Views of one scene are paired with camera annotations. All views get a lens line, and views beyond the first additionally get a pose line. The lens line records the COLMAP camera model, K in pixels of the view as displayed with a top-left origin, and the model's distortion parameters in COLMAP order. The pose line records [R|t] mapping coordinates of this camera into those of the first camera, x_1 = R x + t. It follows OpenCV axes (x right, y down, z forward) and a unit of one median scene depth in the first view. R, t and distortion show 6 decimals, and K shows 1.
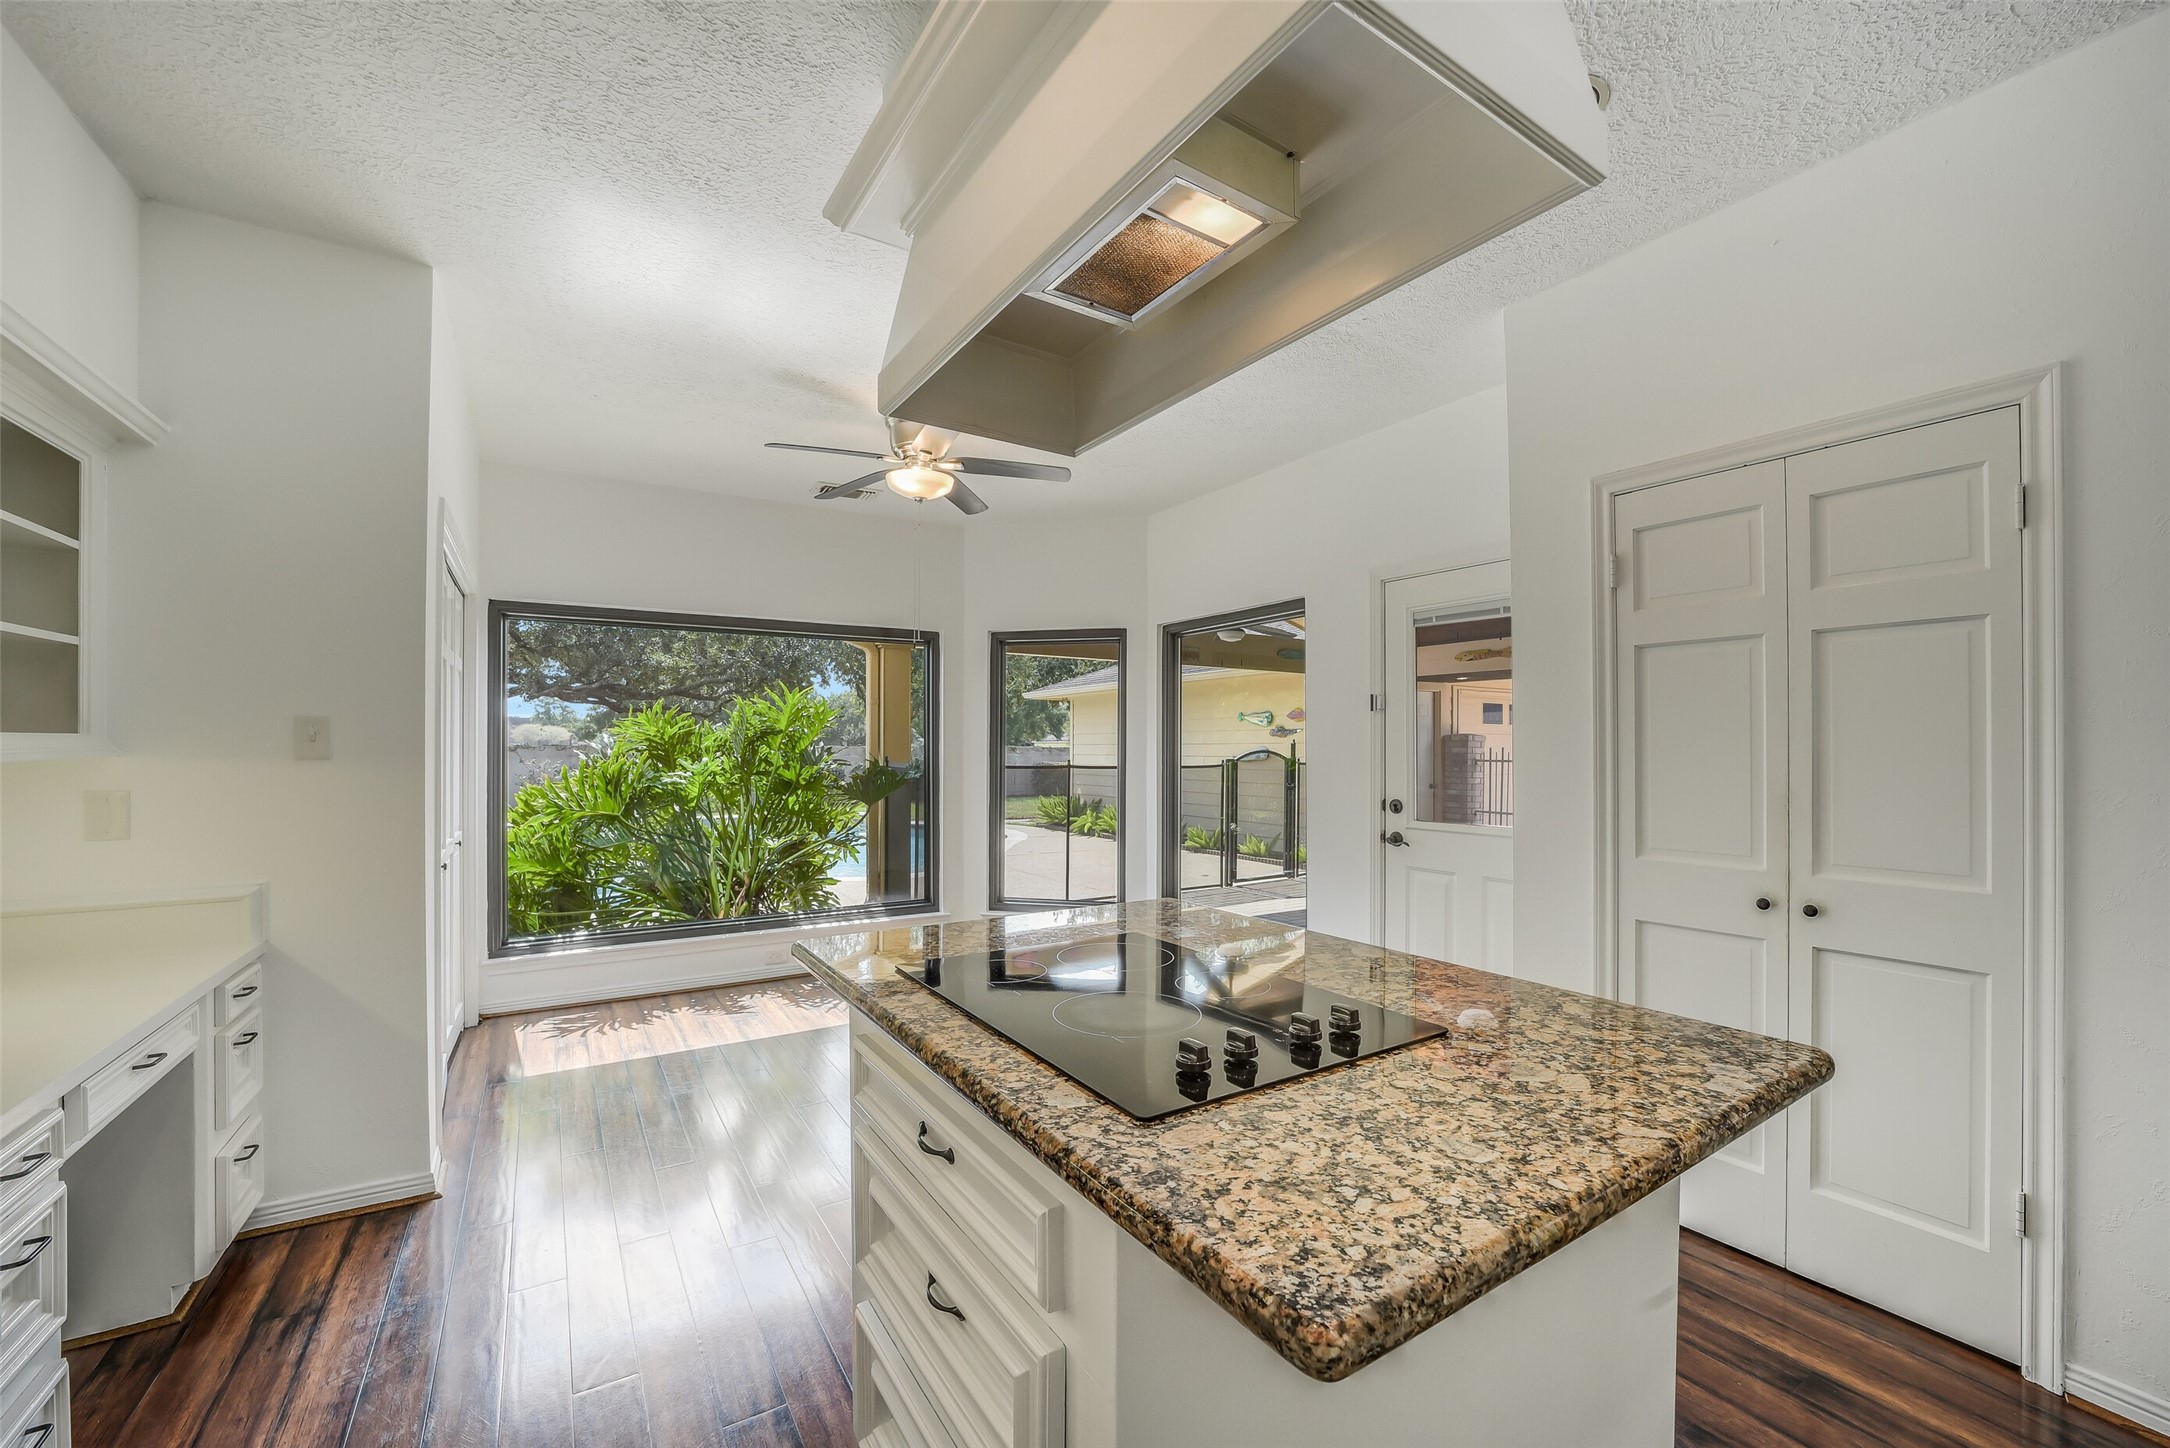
lens RADIAL K [[863.3, 0, 1088.8], [0, 863.3, 749.4], [0, 0, 1]] dist [-0.032054, 0.006475]
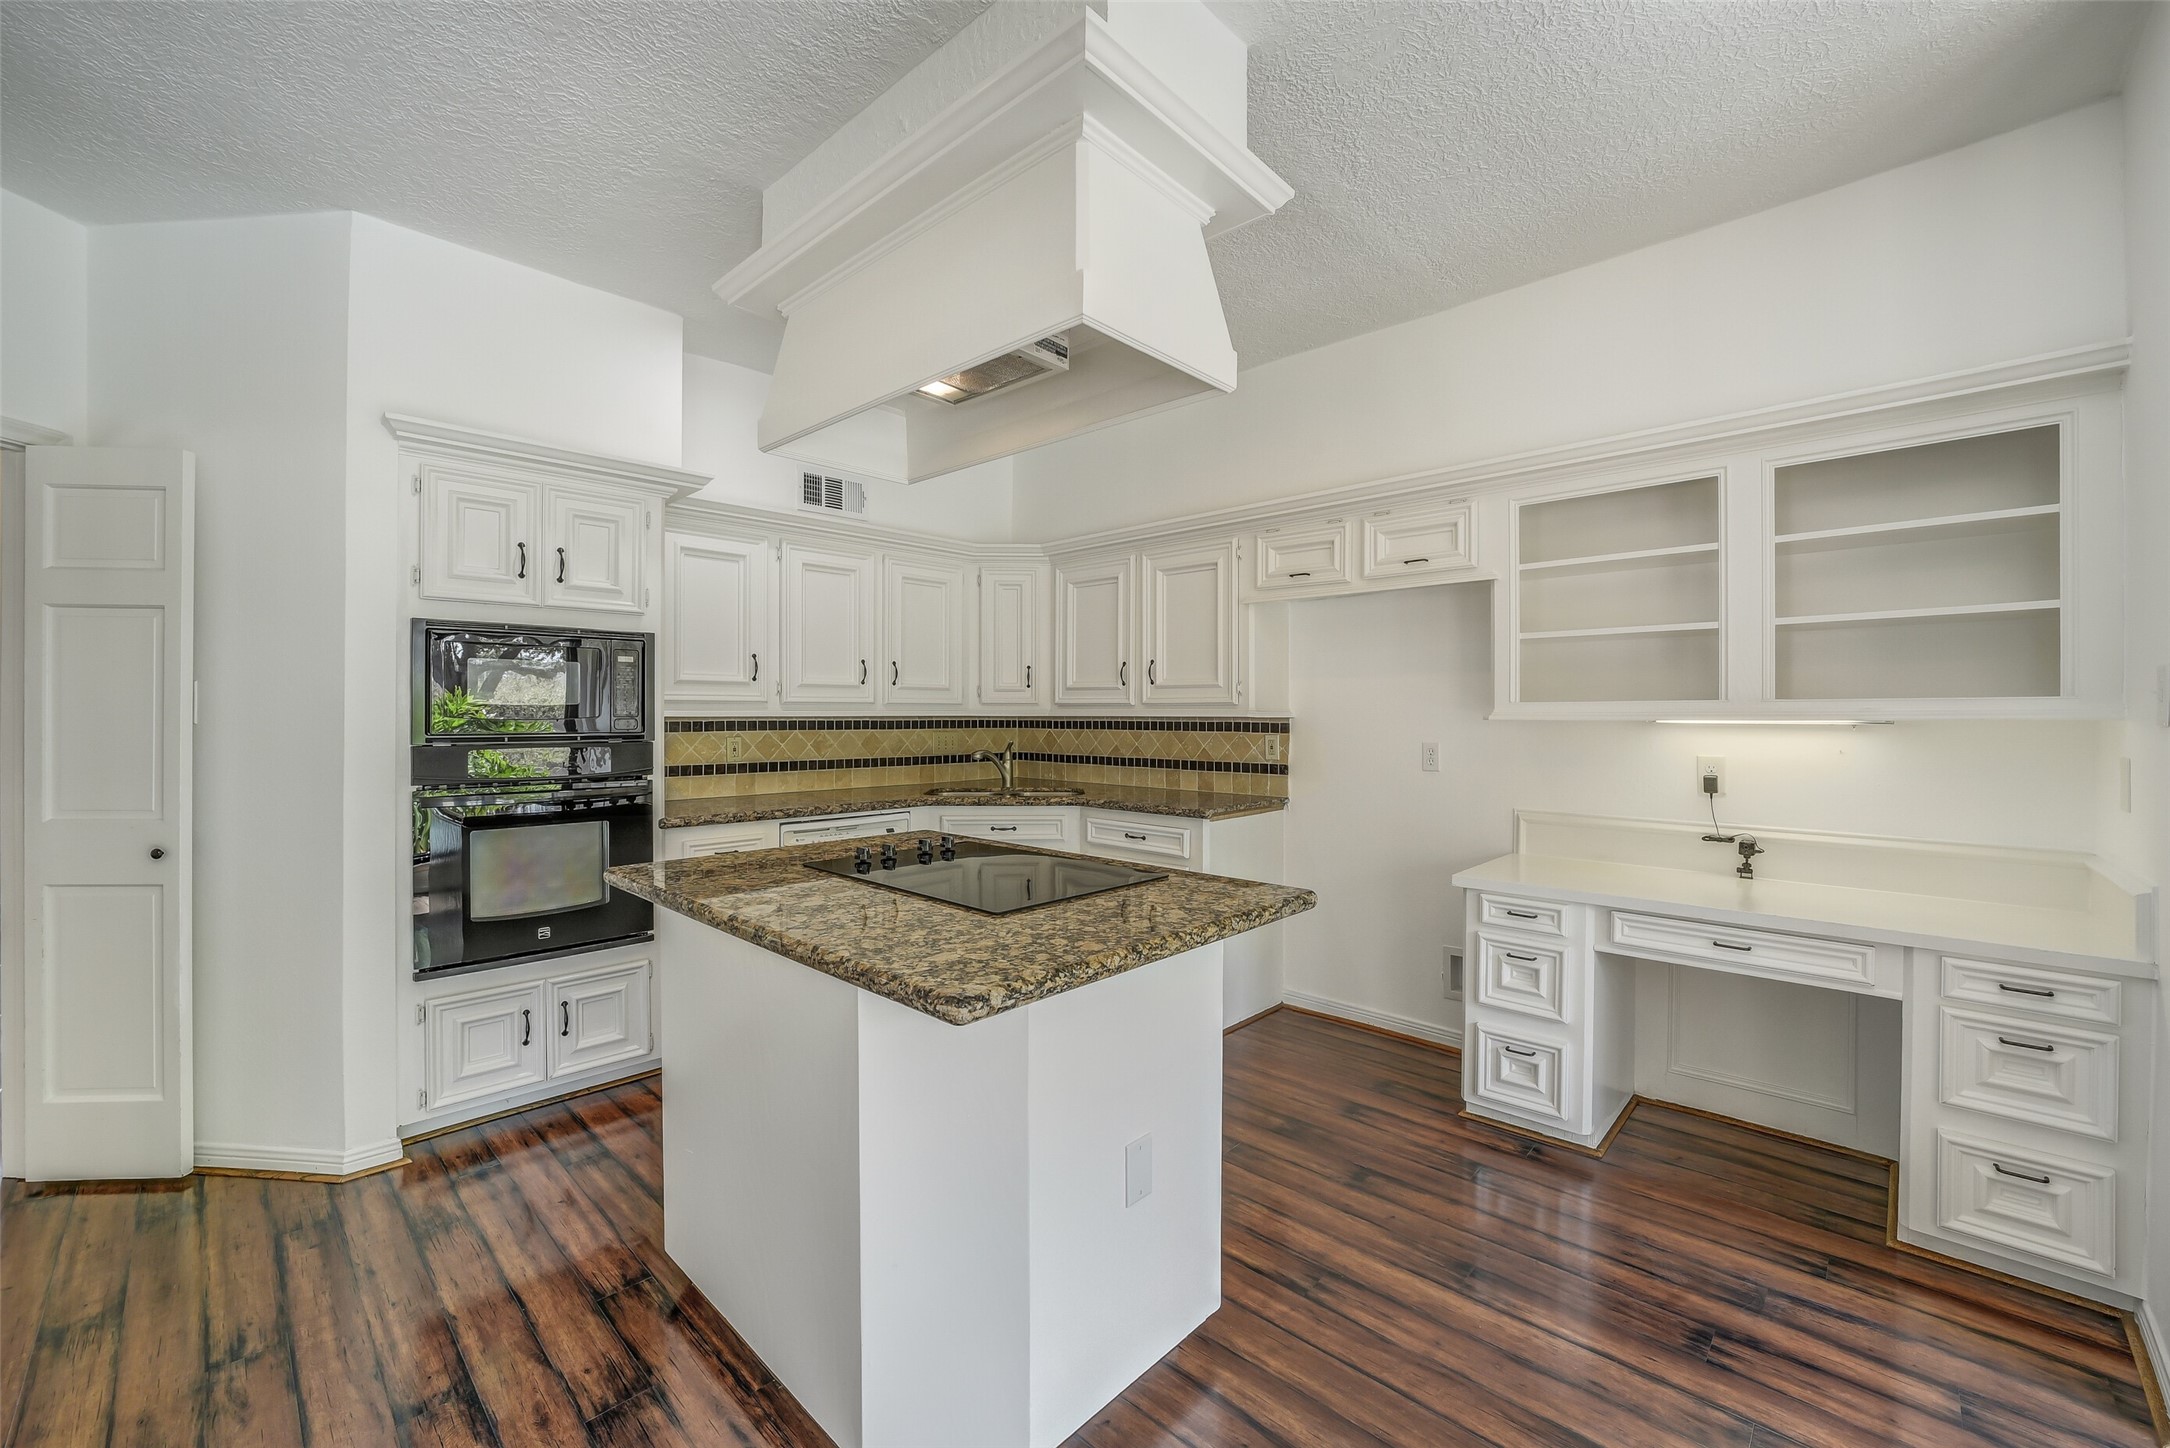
lens RADIAL K [[863.3, 0, 1078.3], [0, 863.3, 709.7], [0, 0, 1]] dist [-0.032054, 0.006475]
pose [[-0.972832, -0.002496, -0.231498, 0.071070], [-0.002564, 0.999997, -0.000007, 0.000225], [0.231498, 0.000587, -0.972835, 0.740986]]
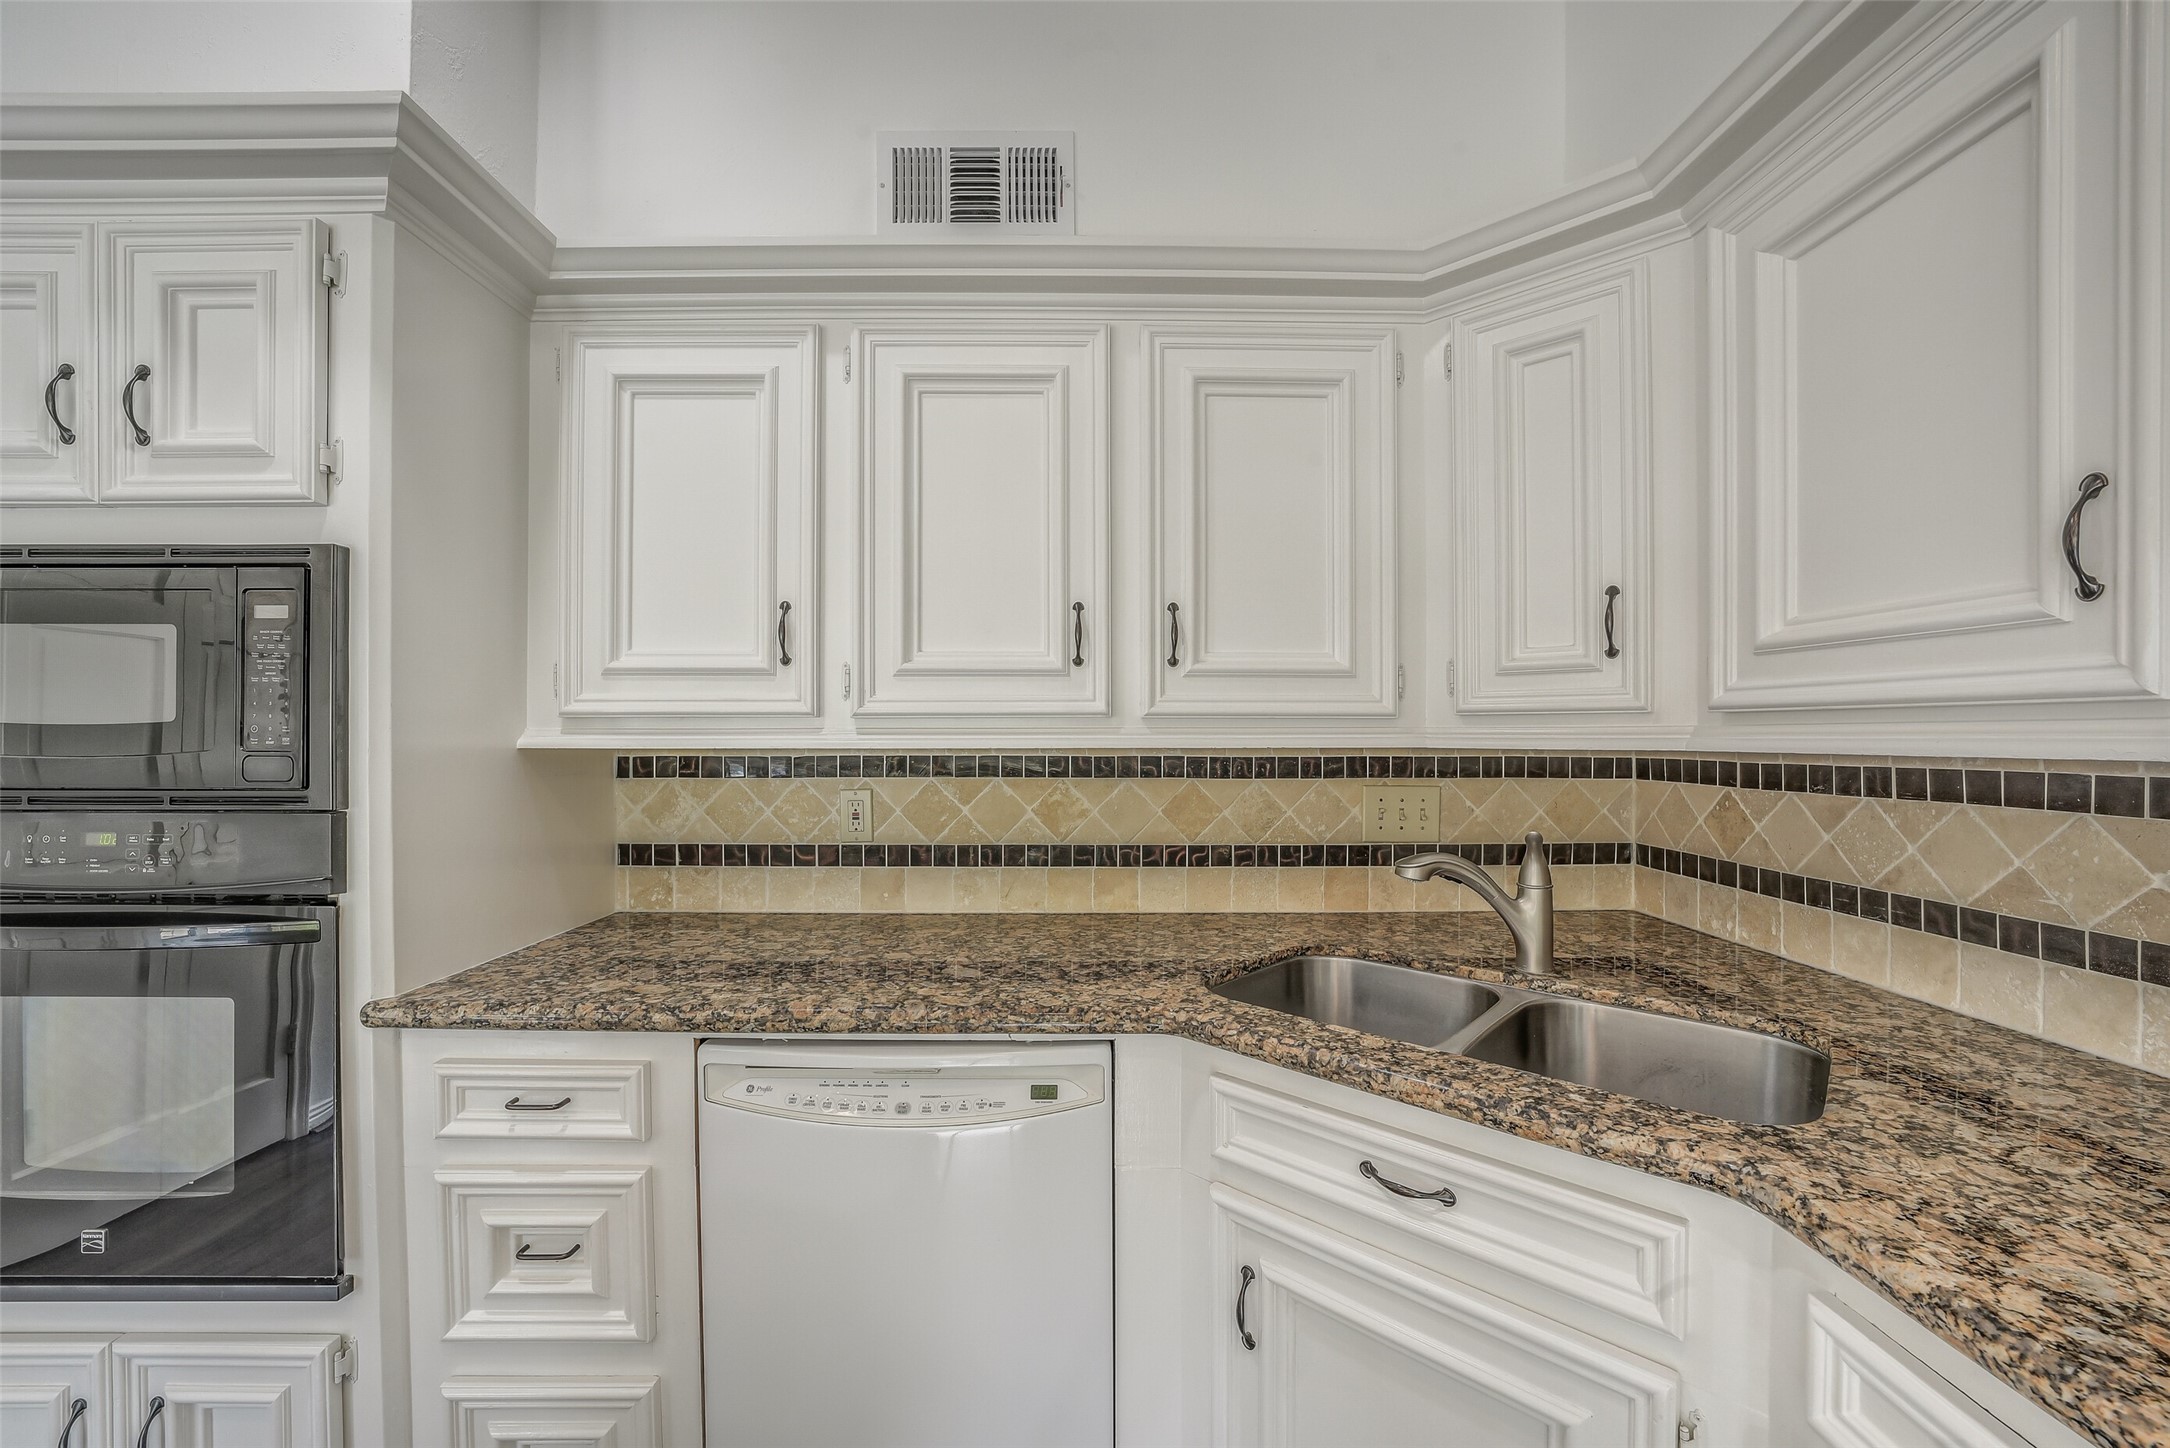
lens RADIAL K [[863.3, 0, 1088.2], [0, 863.3, 734.6], [0, 0, 1]] dist [-0.032054, 0.006475]
pose [[-0.850816, -0.000098, 0.525464, -0.099007], [0.002124, 0.999991, 0.003624, 0.000764], [-0.525460, 0.004200, -0.850808, 0.134797]]
